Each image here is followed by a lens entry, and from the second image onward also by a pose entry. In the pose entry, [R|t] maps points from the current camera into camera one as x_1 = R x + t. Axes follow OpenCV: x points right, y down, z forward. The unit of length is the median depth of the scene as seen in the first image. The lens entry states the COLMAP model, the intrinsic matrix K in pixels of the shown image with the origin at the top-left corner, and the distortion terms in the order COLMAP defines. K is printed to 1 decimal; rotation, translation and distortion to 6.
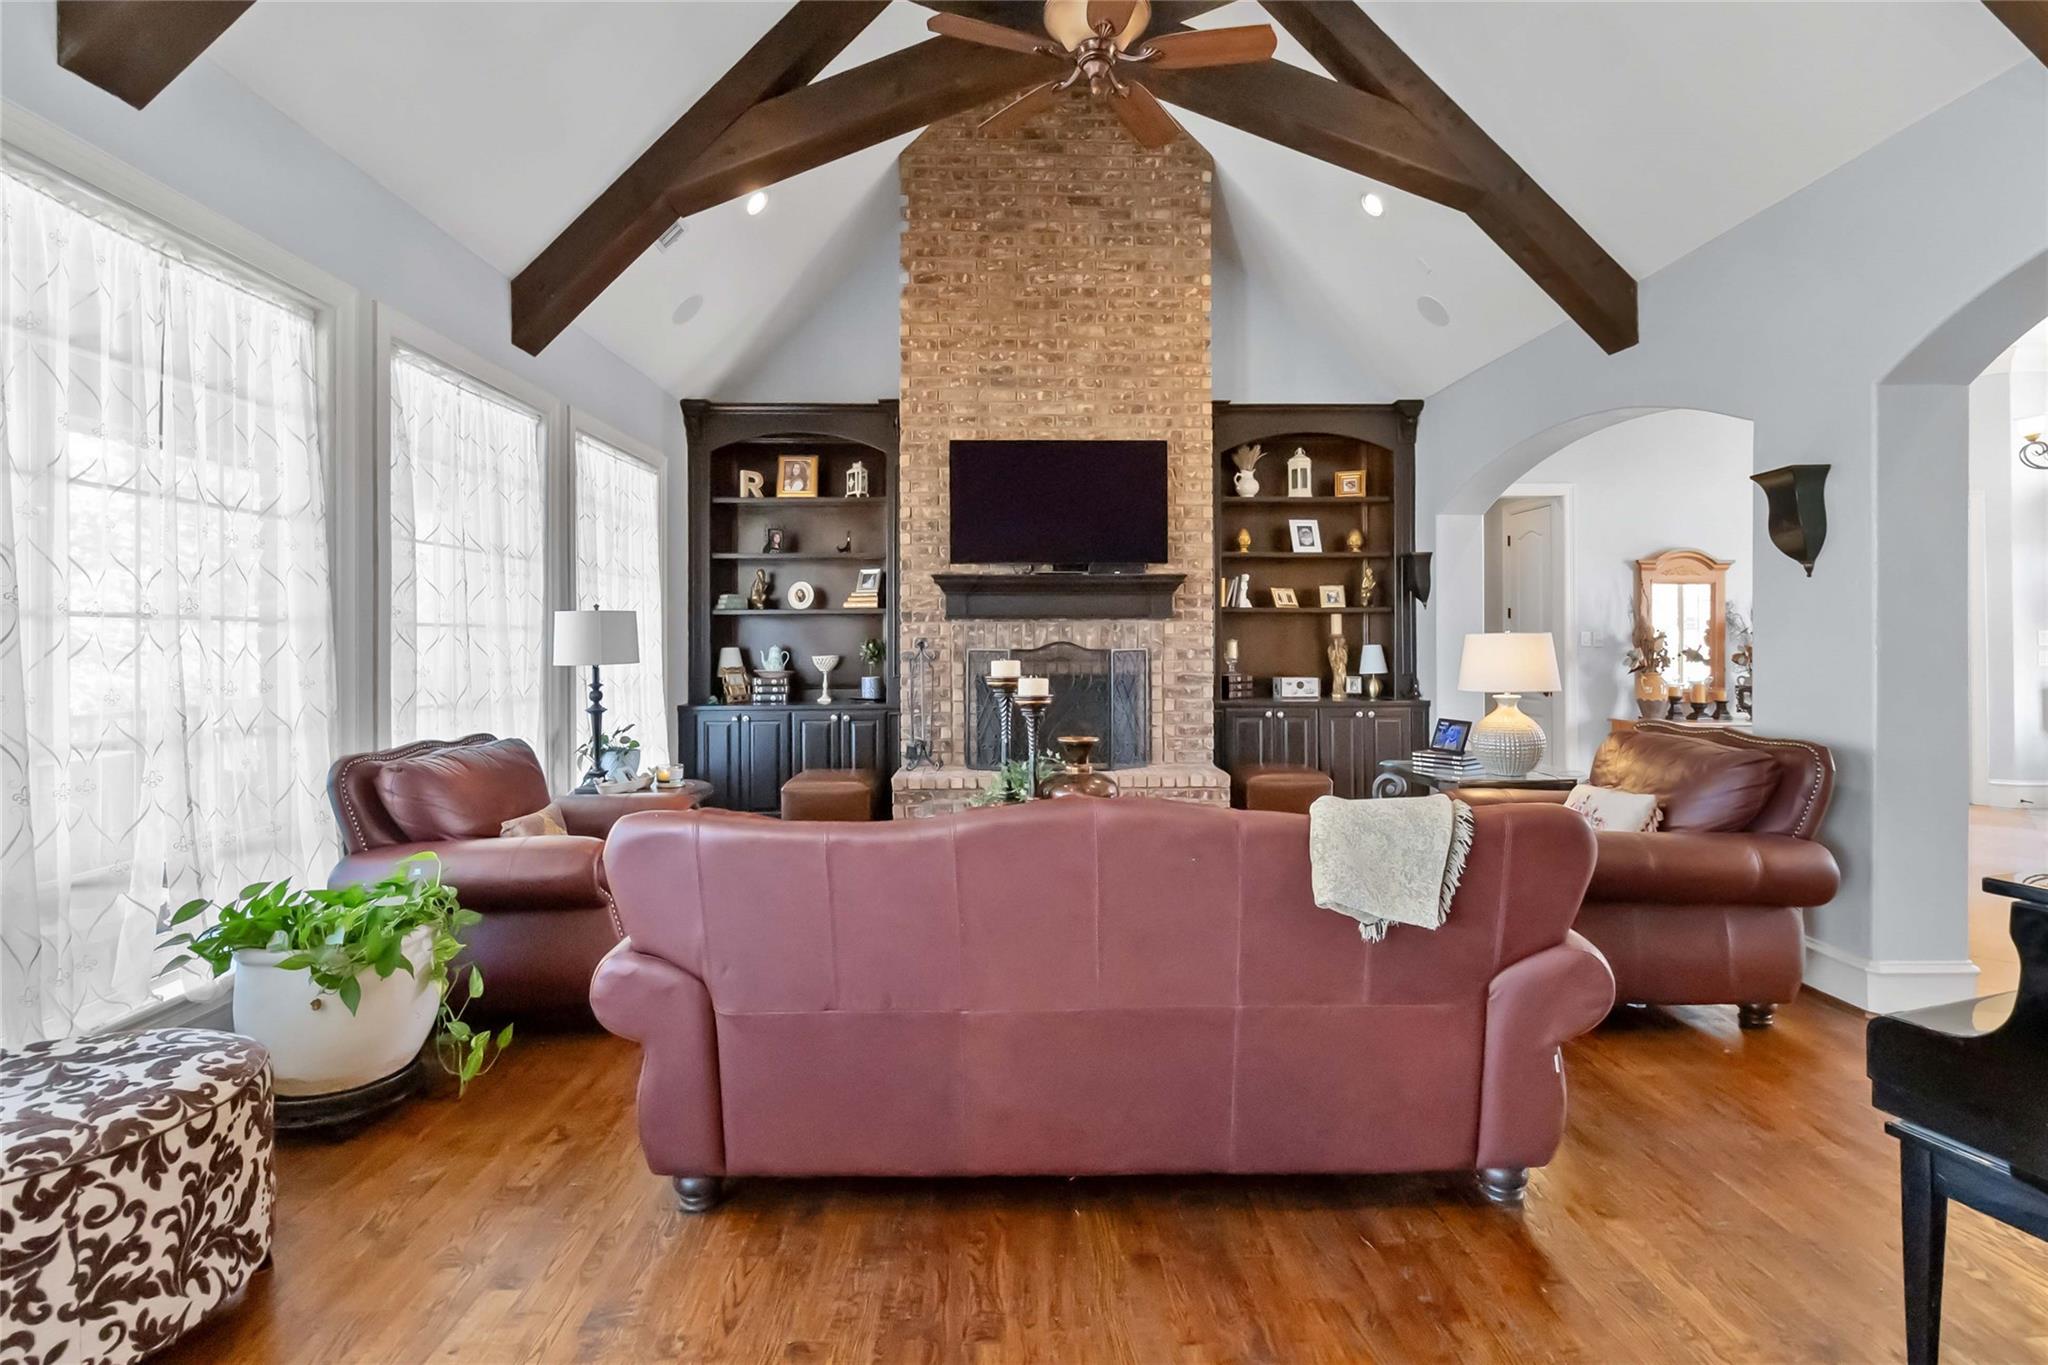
lens RADIAL K [[957.2, 0, 1011.4], [0, 957.2, 635.2], [0, 0, 1]] dist [0.003822, 0.000053]
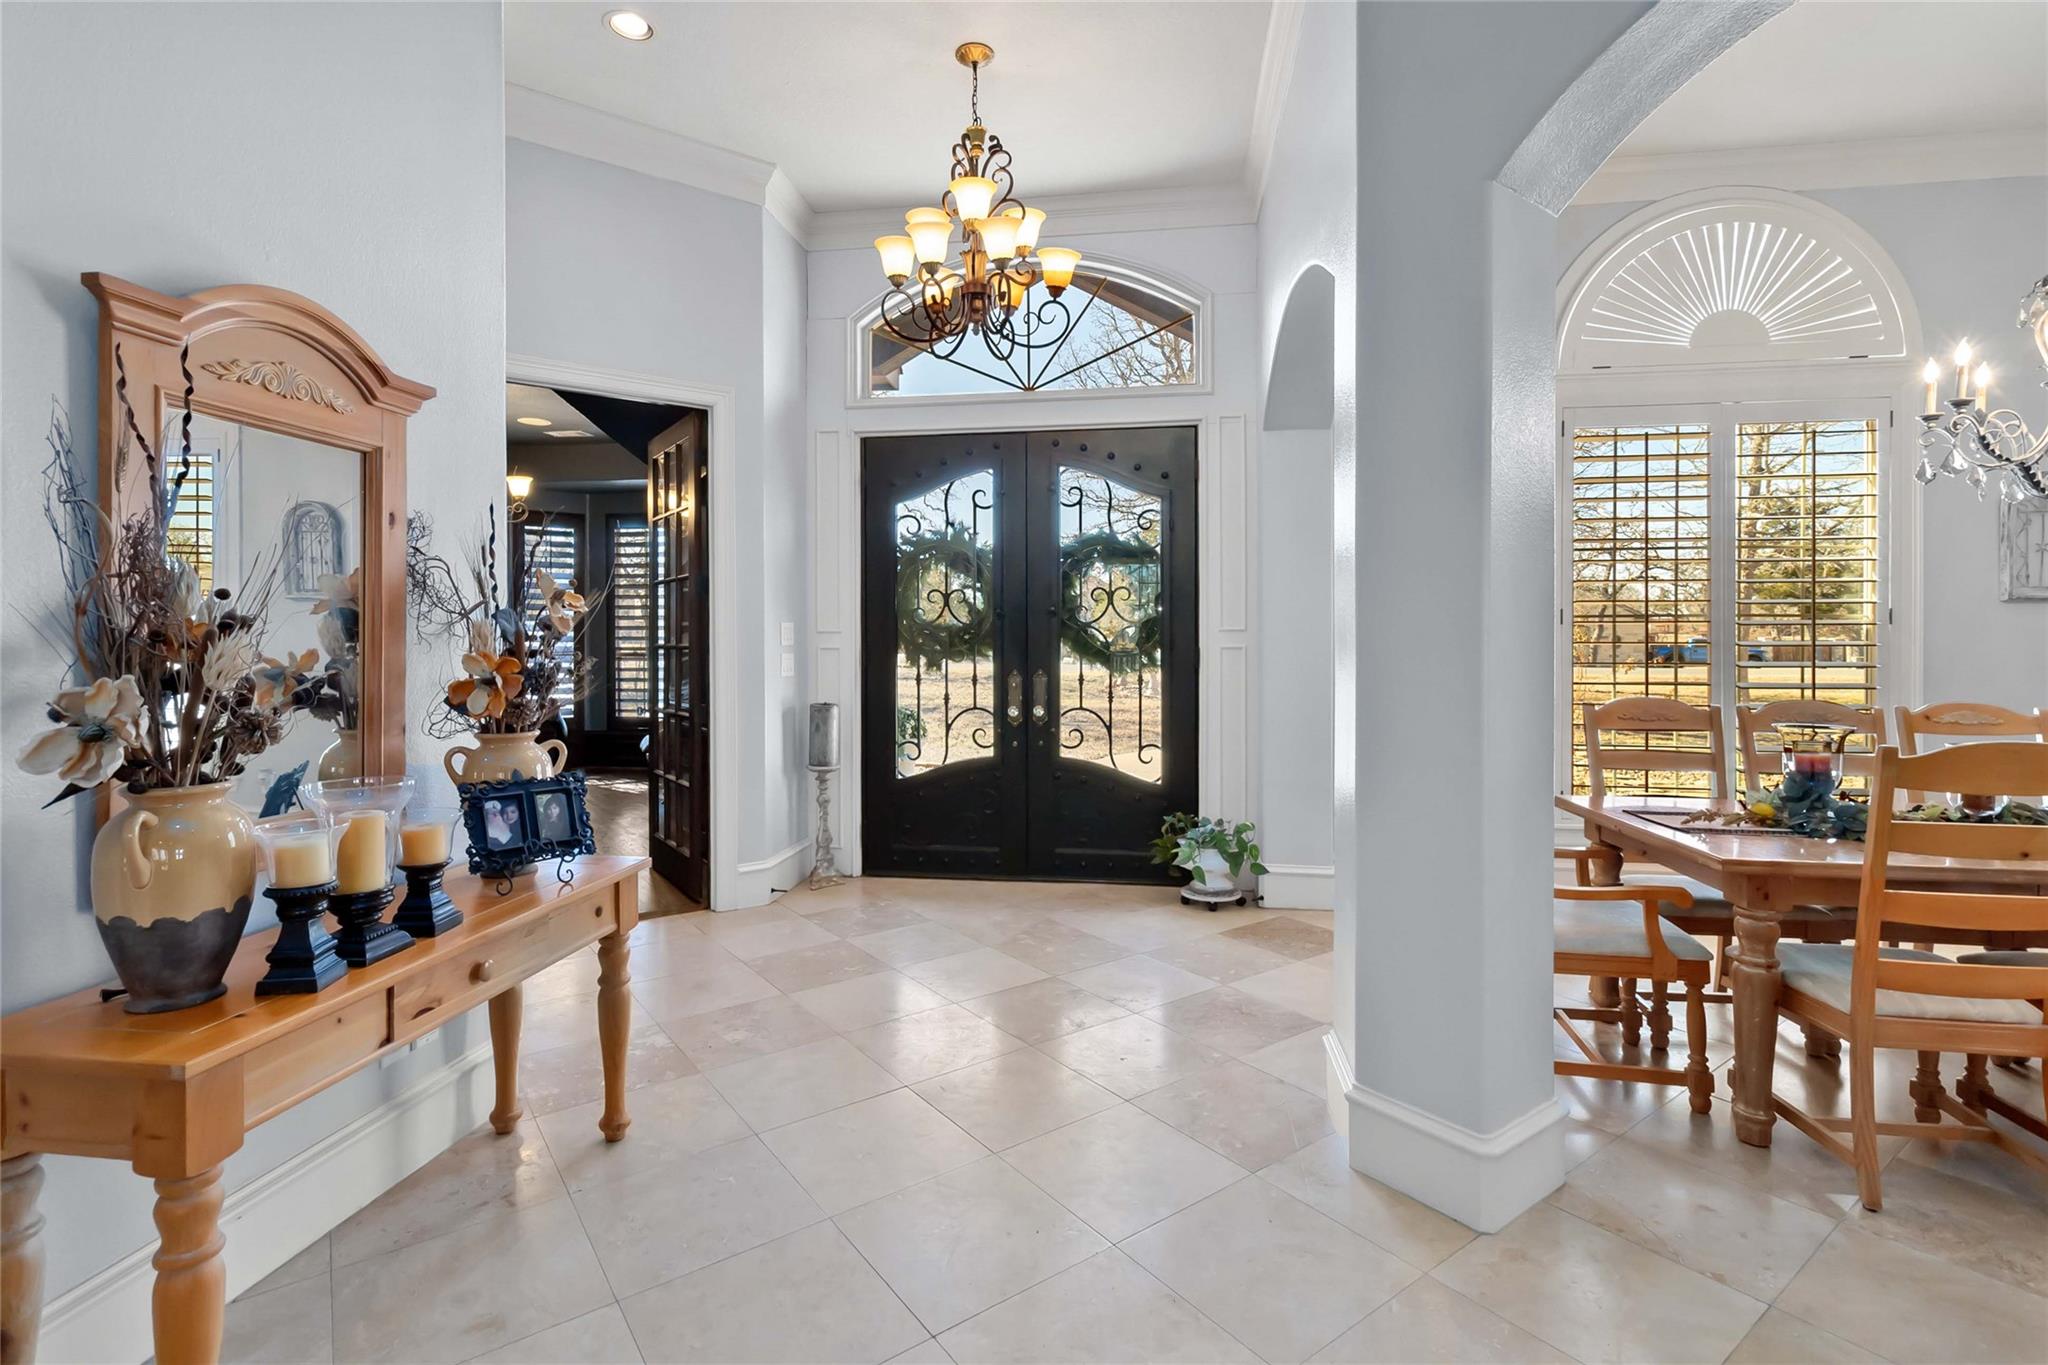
lens RADIAL K [[957.2, 0, 1021.4], [0, 957.2, 630.2], [0, 0, 1]] dist [0.003822, 0.000053]
pose [[0.154141, -0.001774, 0.988047, 0.533042], [-0.007197, 0.999970, 0.002918, 0.000508], [-0.988023, -0.007560, 0.154124, 0.861862]]
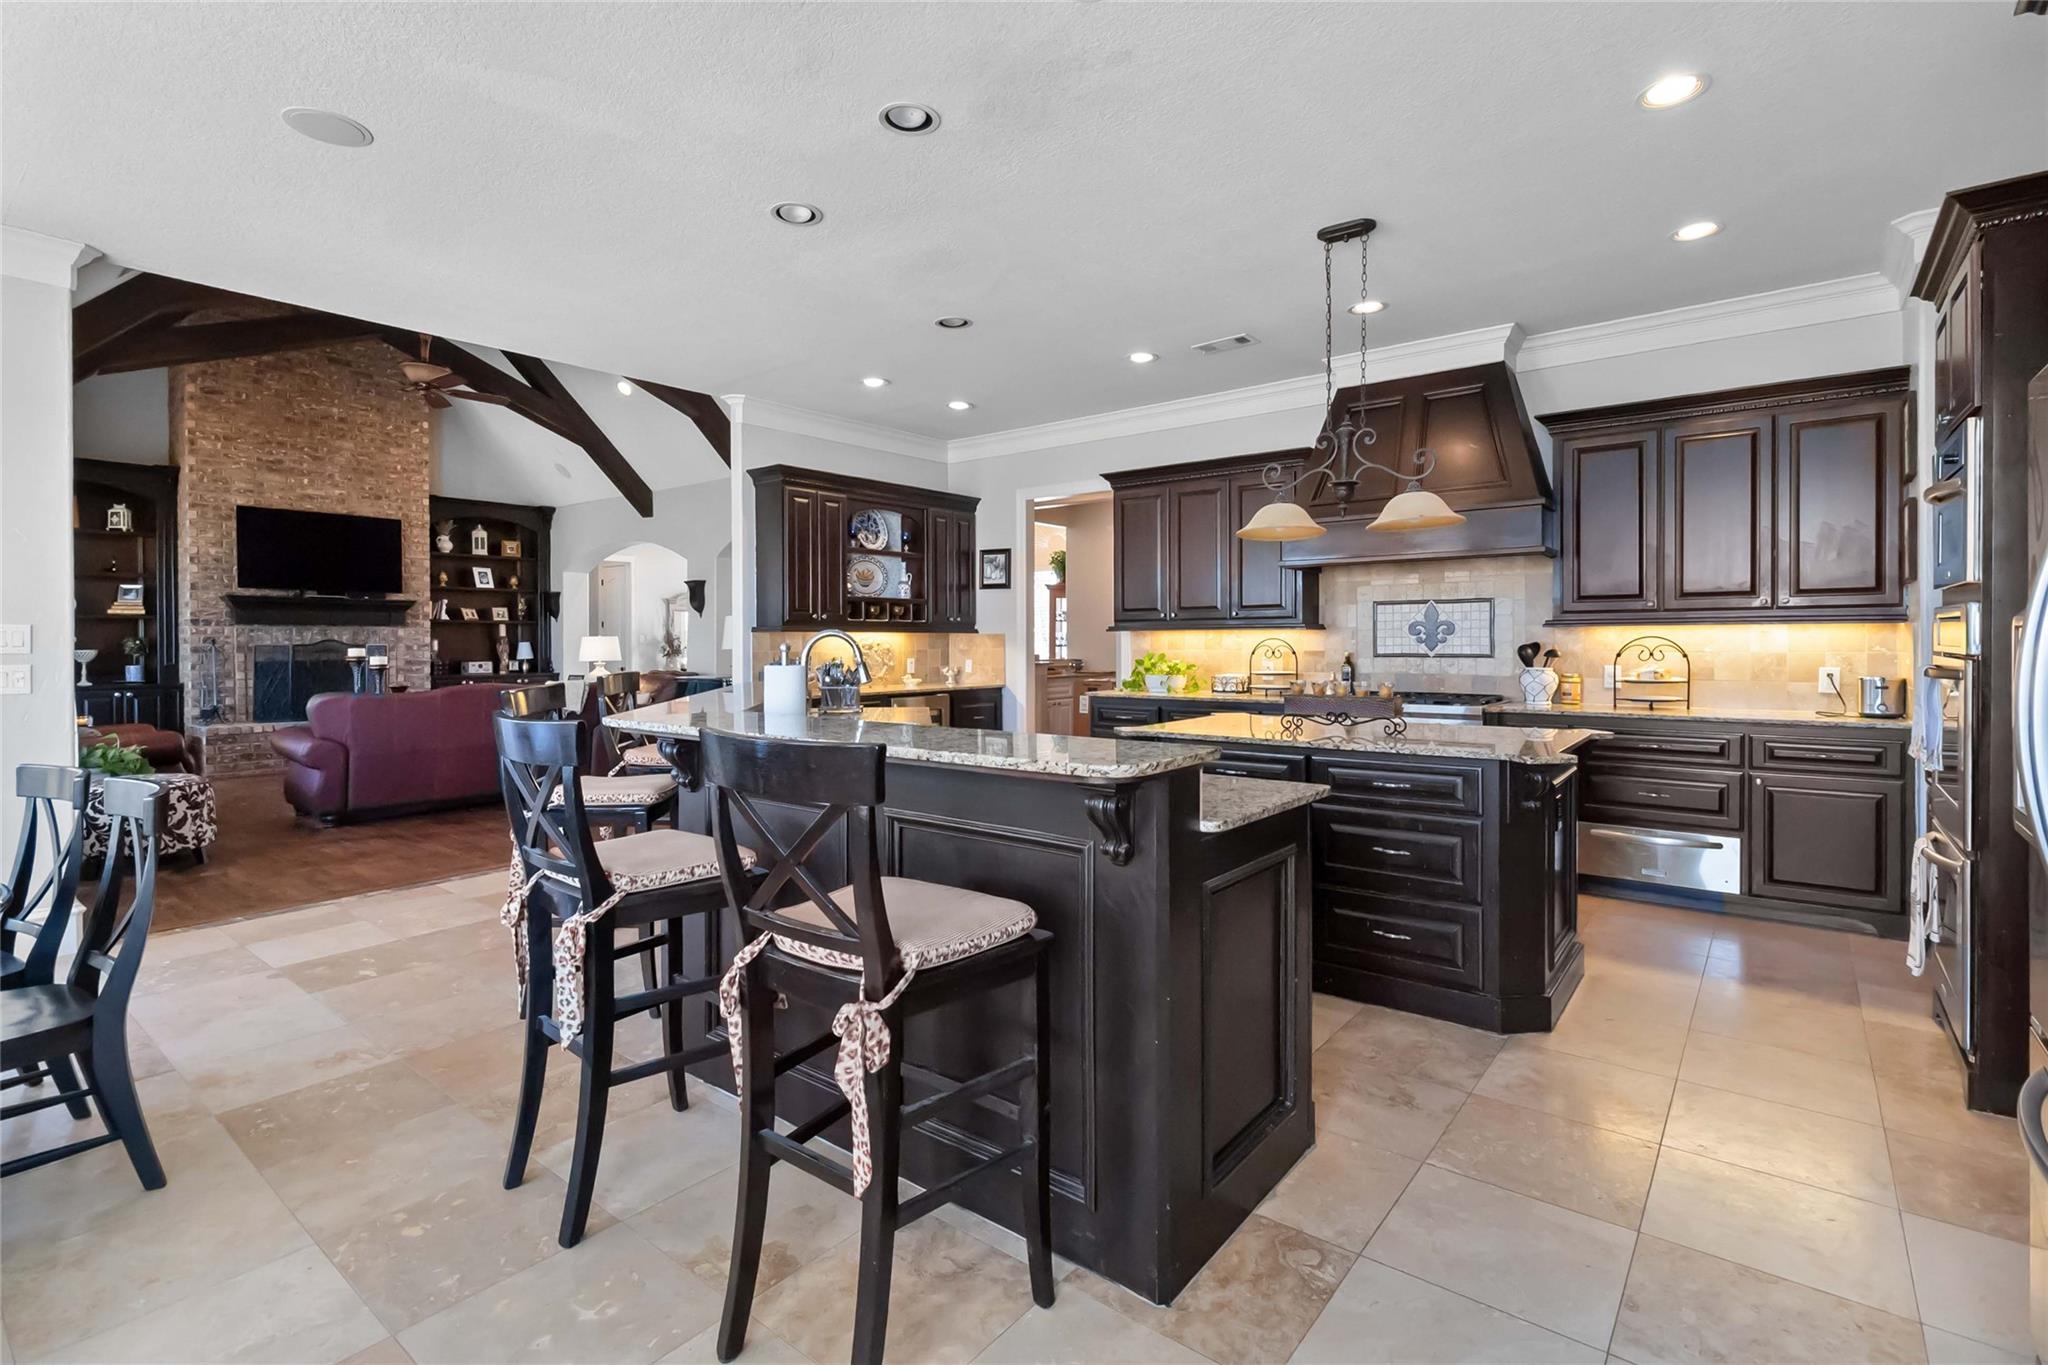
lens RADIAL K [[957.2, 0, 1042.7], [0, 957.2, 646.7], [0, 0, 1]] dist [0.003822, 0.000053]
pose [[0.616721, -0.002644, 0.787177, -0.456735], [-0.005829, 0.999952, 0.007926, -0.001411], [-0.787160, -0.009476, 0.616676, -0.900569]]
